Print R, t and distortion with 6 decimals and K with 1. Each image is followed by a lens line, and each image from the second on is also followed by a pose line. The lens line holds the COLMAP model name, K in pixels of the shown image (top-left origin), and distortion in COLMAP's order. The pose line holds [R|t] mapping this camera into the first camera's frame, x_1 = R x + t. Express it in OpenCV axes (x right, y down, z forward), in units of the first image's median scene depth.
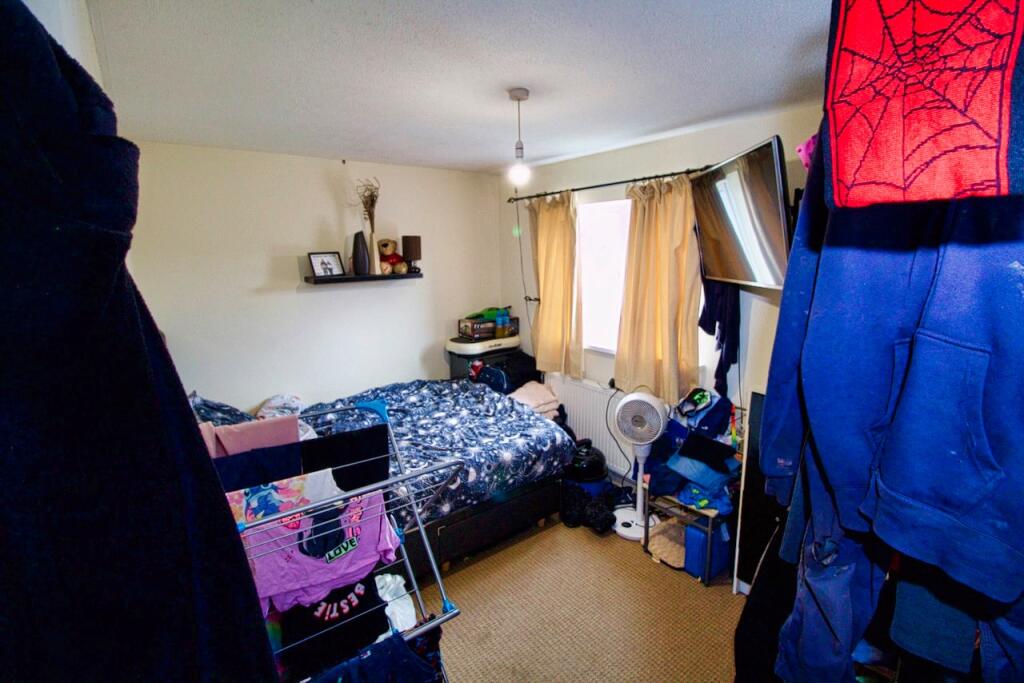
lens RADIAL K [[474.2, 0, 509.2], [0, 474.2, 344.5], [0, 0, 1]] dist [-0.008000, -0.007621]
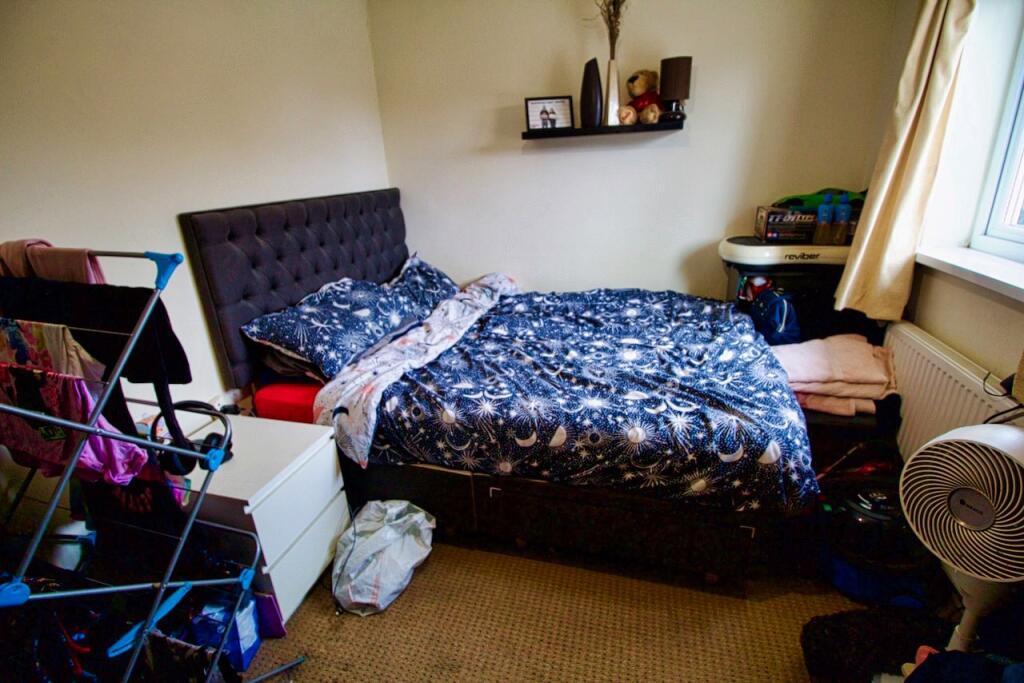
lens RADIAL K [[474.2, 0, 512.3], [0, 474.2, 339.1], [0, 0, 1]] dist [-0.008000, -0.007621]
pose [[0.595593, 0.261415, -0.759560, 0.245002], [-0.125975, 0.964262, 0.233086, 0.011724], [0.793347, -0.043139, 0.607239, 0.446174]]
